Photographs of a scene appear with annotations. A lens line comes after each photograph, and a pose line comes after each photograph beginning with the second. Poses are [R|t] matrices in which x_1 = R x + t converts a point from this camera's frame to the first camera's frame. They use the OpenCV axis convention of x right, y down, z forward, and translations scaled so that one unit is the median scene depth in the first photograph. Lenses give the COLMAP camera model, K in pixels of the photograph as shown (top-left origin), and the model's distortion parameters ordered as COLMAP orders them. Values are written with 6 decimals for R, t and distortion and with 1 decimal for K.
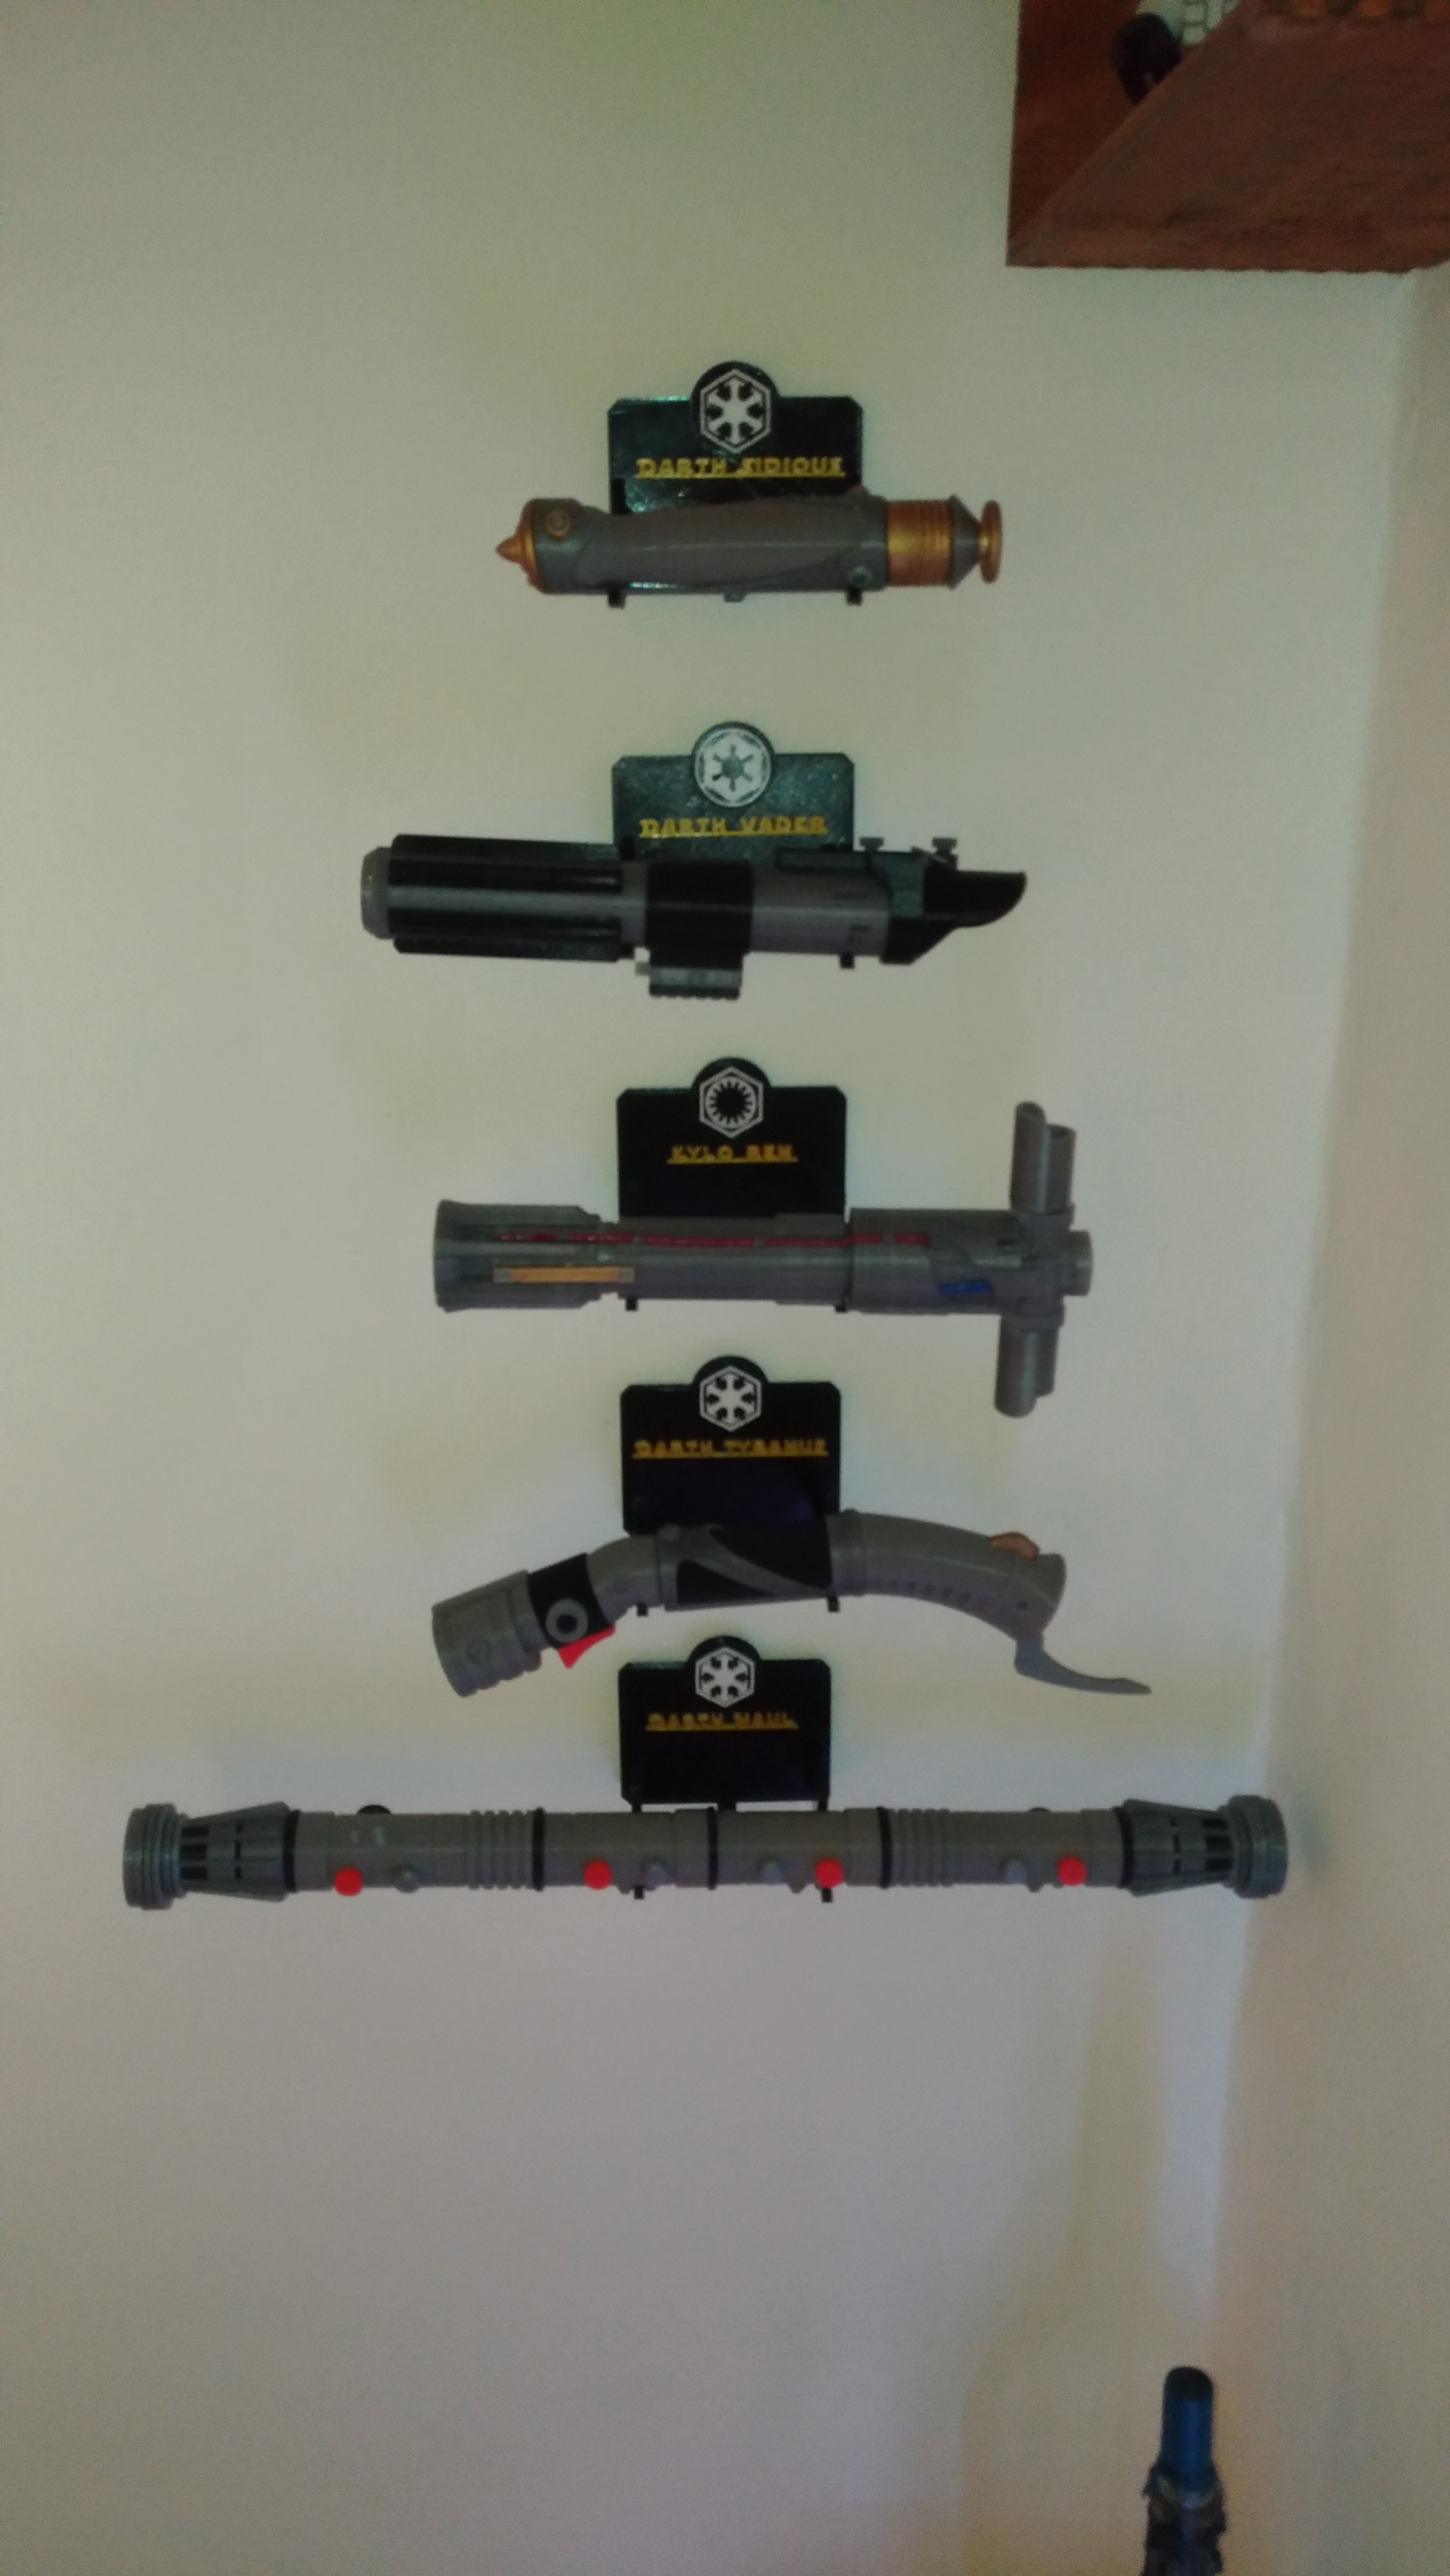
lens RADIAL K [[1964.4, 0, 725.0], [0, 1964.4, 1288.0], [0, 0, 1]] dist [-0.009053, -0.003037]
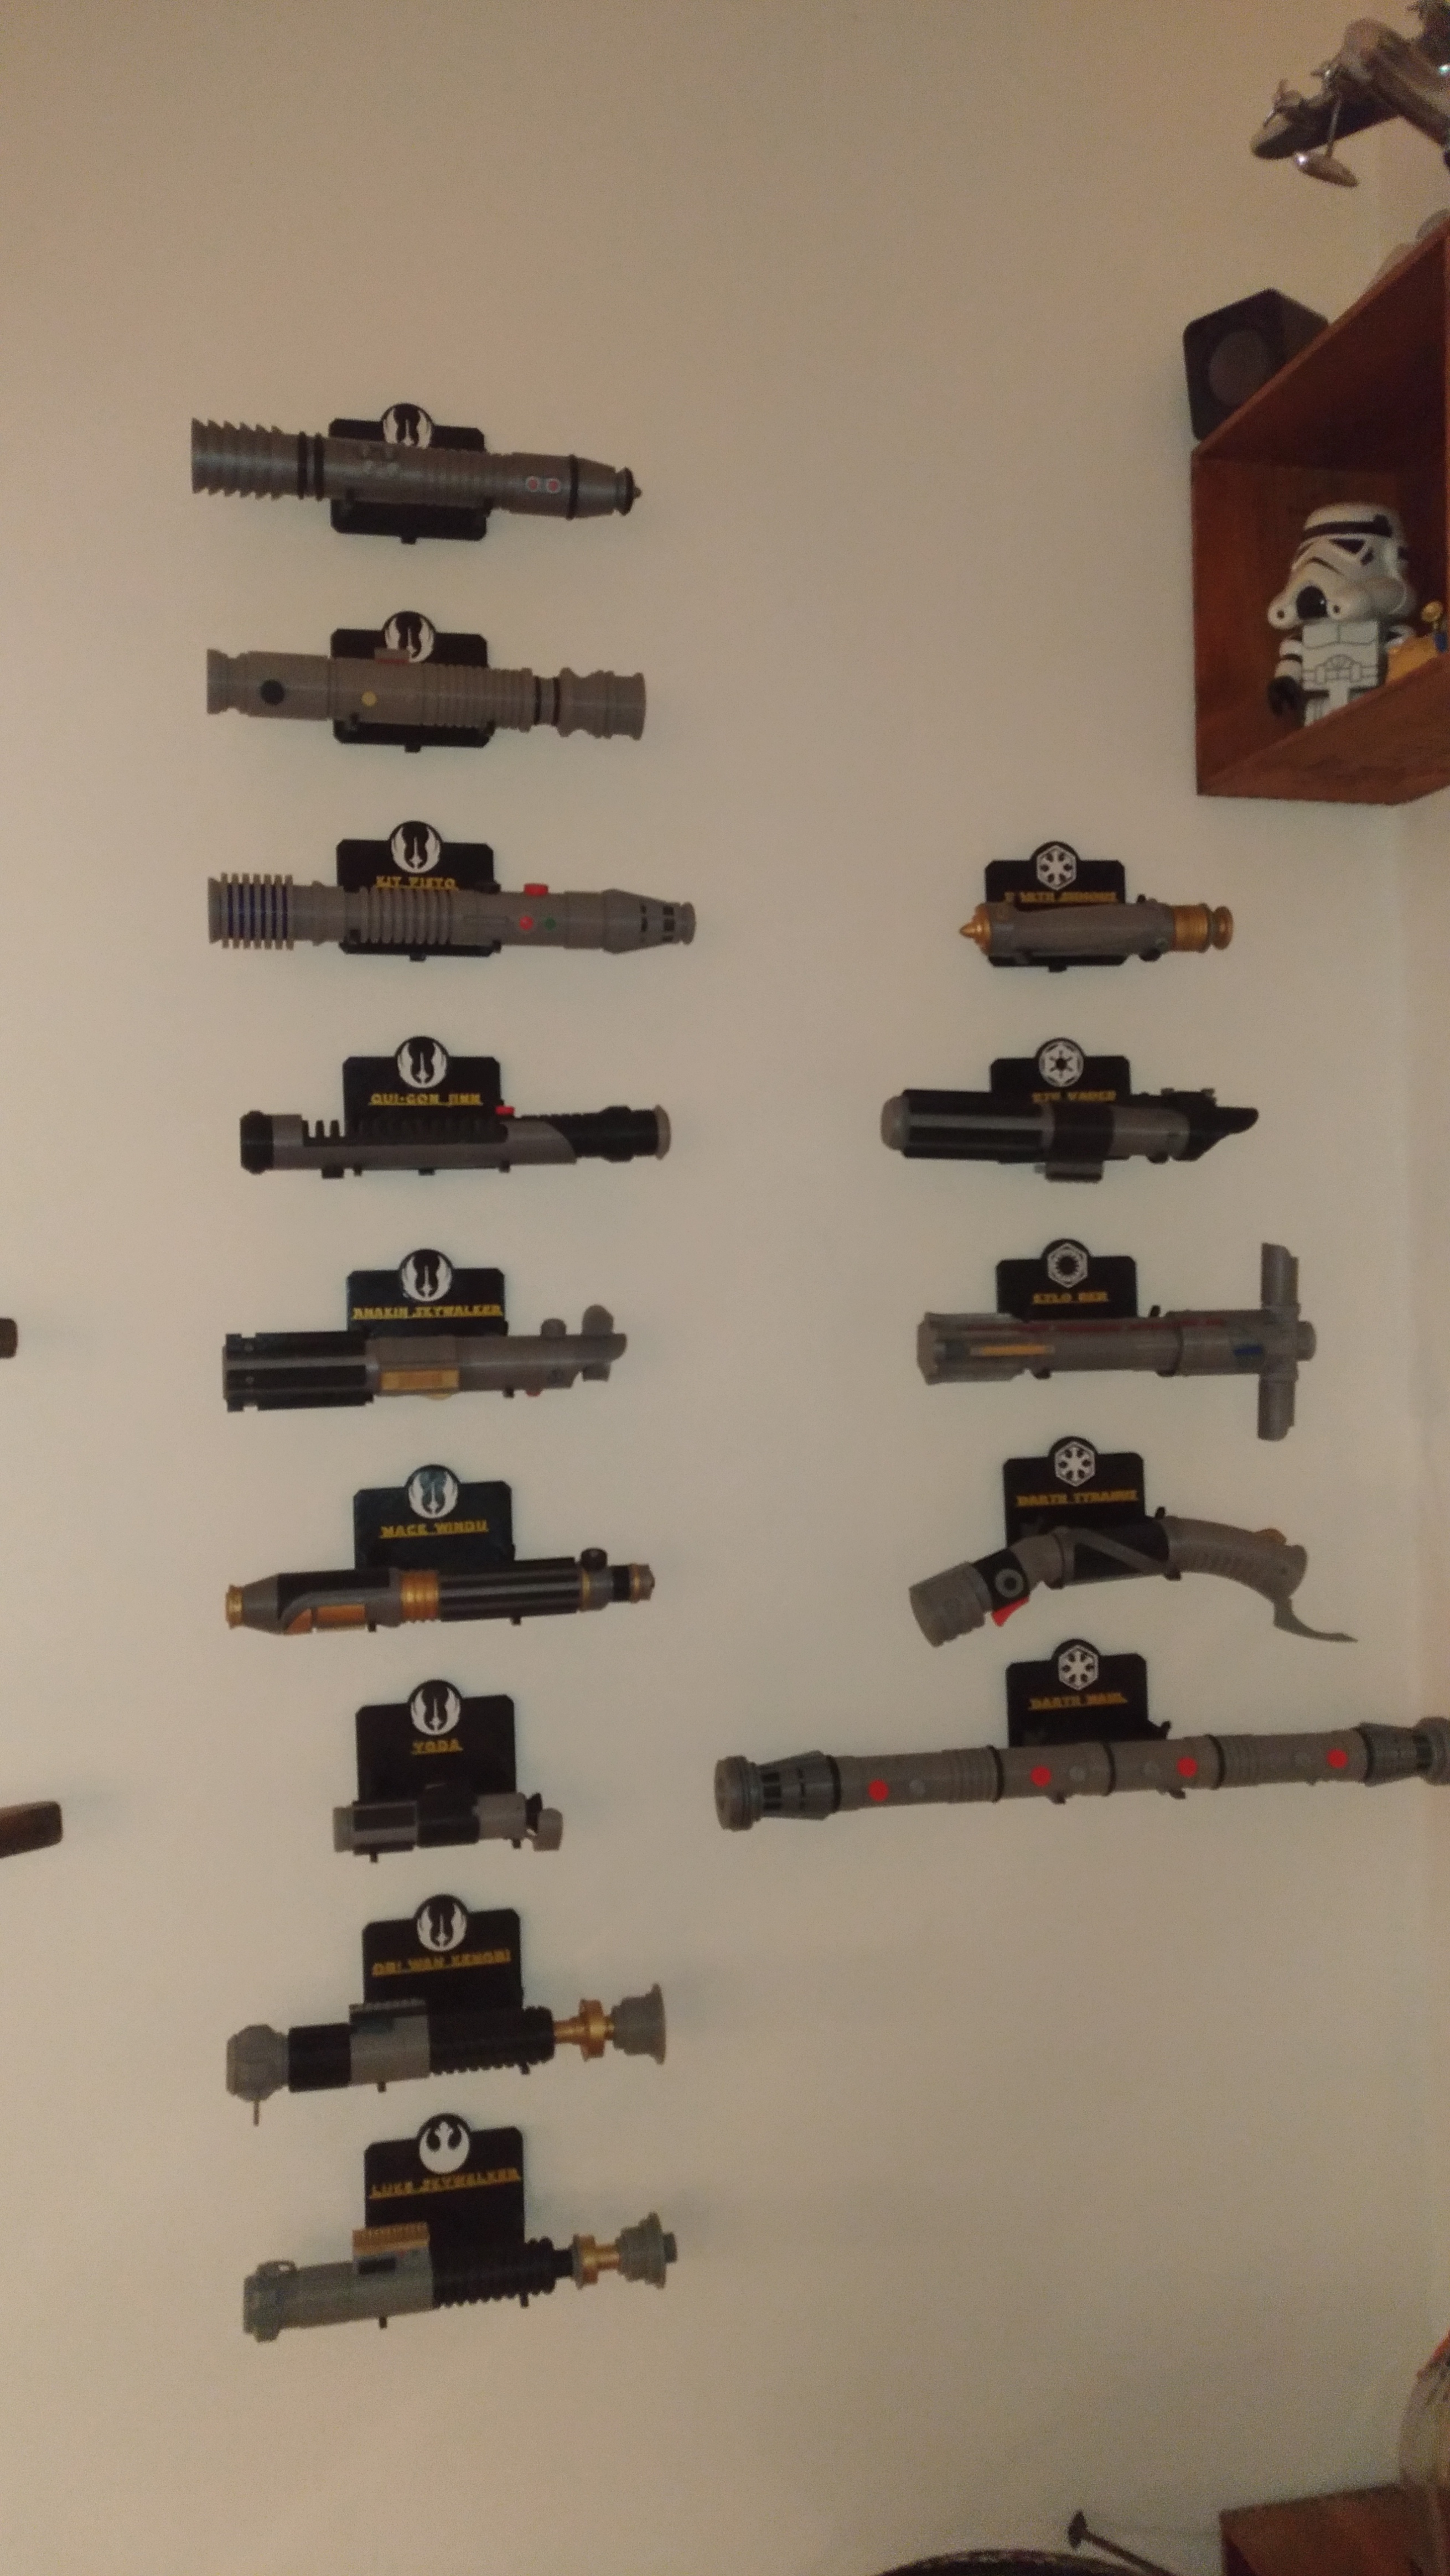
lens RADIAL K [[1964.4, 0, 725.0], [0, 1964.4, 1288.0], [0, 0, 1]] dist [-0.009053, -0.003037]
pose [[0.984351, -0.030052, 0.173637, -0.571516], [0.080702, 0.952825, -0.292593, 0.381476], [-0.156653, 0.302027, 0.940340, -0.468254]]
